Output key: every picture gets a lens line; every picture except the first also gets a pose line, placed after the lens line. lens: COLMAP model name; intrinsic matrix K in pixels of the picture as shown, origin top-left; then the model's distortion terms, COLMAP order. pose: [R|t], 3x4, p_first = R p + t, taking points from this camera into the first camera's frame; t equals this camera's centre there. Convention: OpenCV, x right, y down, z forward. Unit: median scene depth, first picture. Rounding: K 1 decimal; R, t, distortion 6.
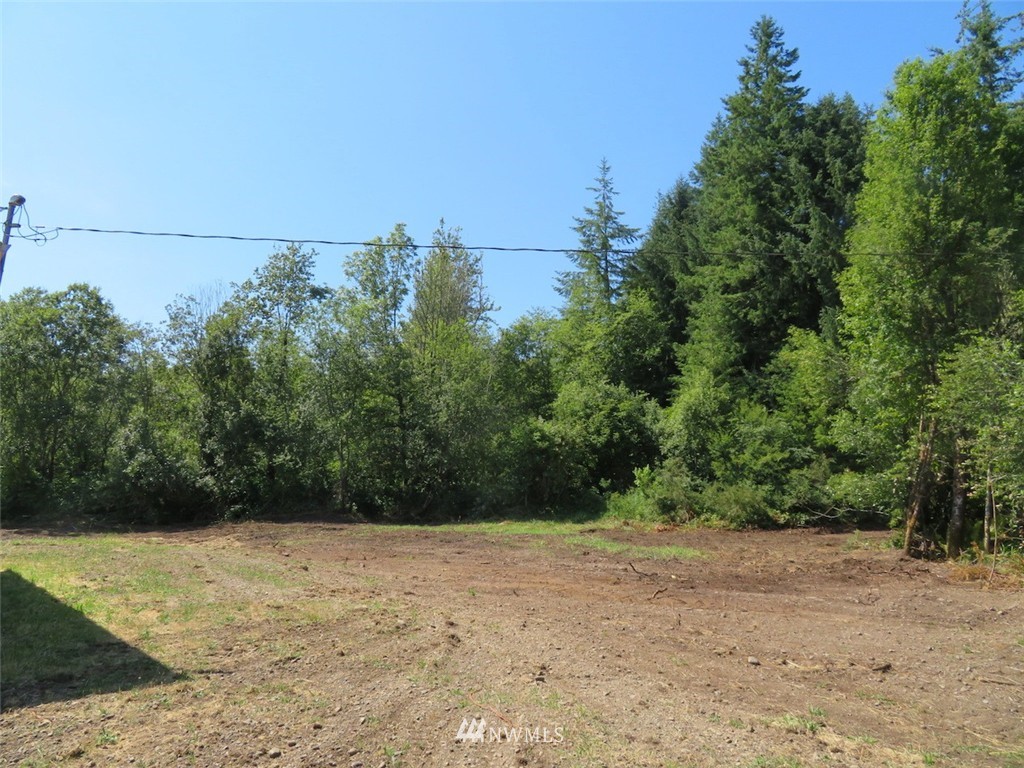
lens RADIAL K [[733.4, 0, 501.7], [0, 733.4, 379.2], [0, 0, 1]] dist [-0.012904, 0.012621]
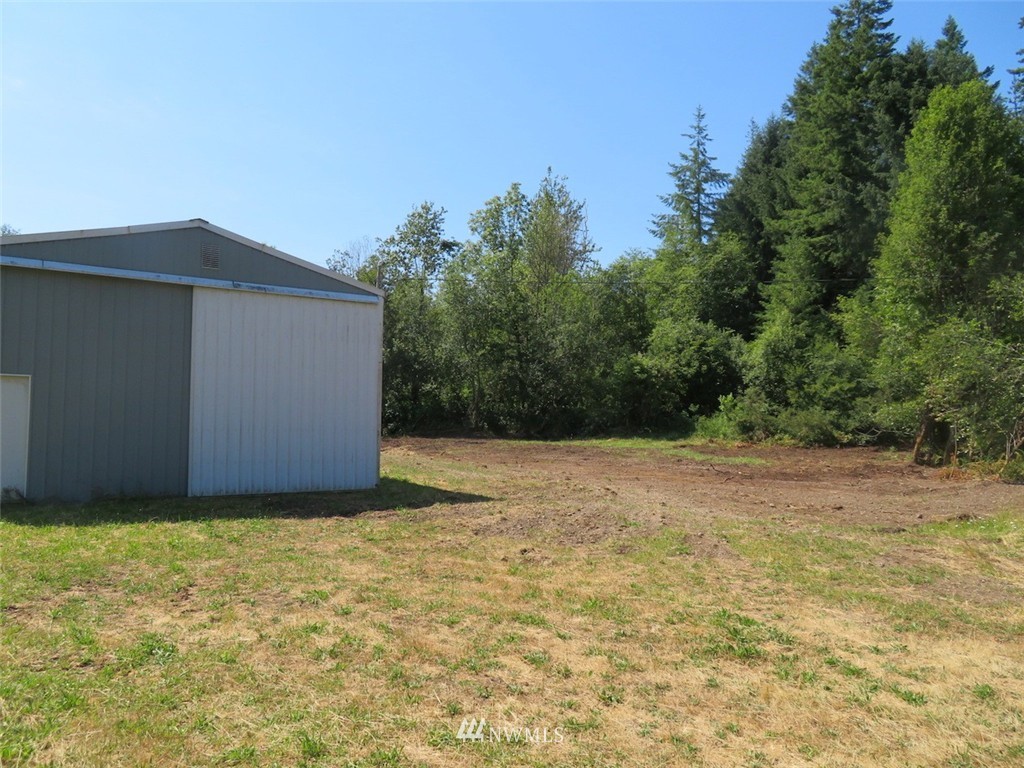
lens RADIAL K [[733.4, 0, 510.8], [0, 733.4, 385.7], [0, 0, 1]] dist [-0.012904, 0.012621]
pose [[0.994464, 0.002823, -0.105044, -0.029578], [0.009364, 0.993282, 0.115342, -0.033400], [0.104664, -0.115688, 0.987756, -0.198664]]
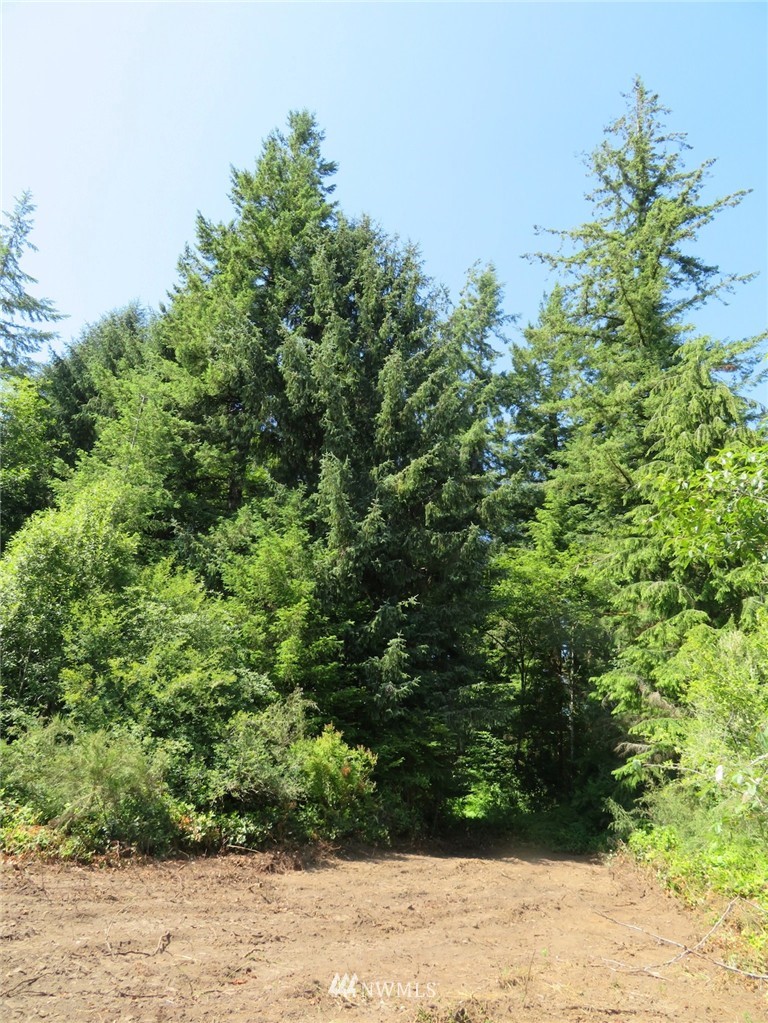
lens RADIAL K [[732.7, 0, 385.2], [0, 732.7, 513.9], [0, 0, 1]] dist [-0.012904, 0.012621]
pose [[0.776240, 0.286106, 0.561779, 0.165895], [-0.187022, 0.955484, -0.228197, 0.086851], [-0.602059, 0.072071, 0.795192, 0.537279]]
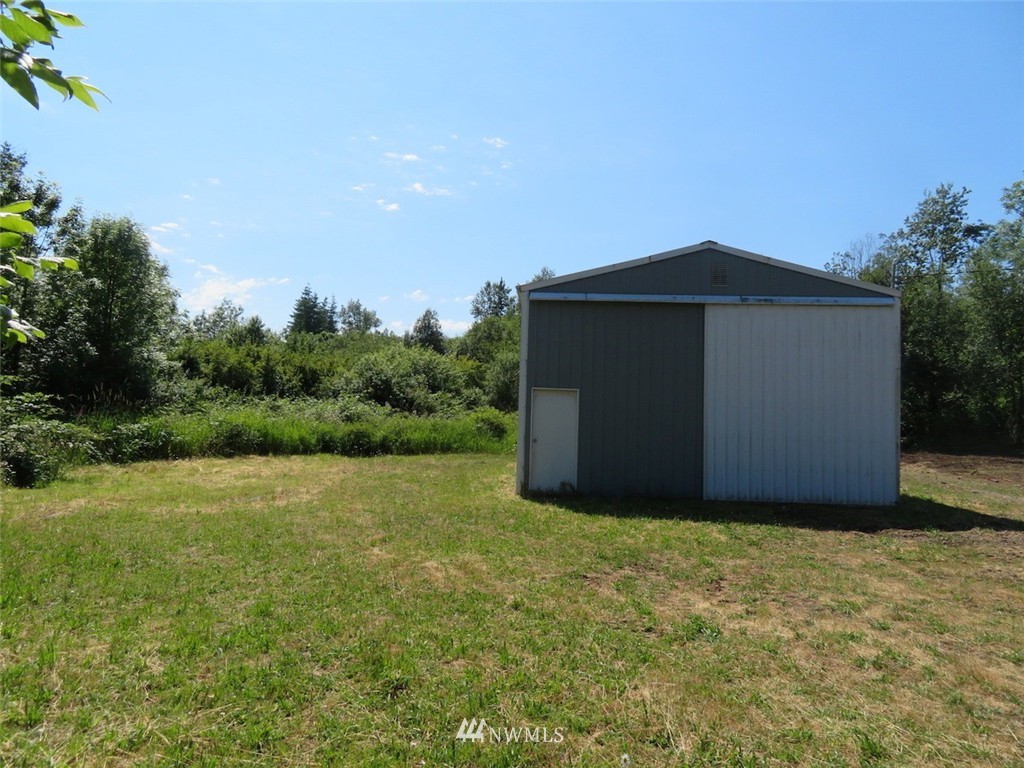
lens RADIAL K [[733.4, 0, 512.8], [0, 733.4, 386.0], [0, 0, 1]] dist [-0.012904, 0.012621]
pose [[0.728845, -0.018517, -0.684429, -0.031424], [0.088616, 0.993778, 0.067480, -0.033771], [0.678920, -0.109833, 0.725950, -0.205282]]
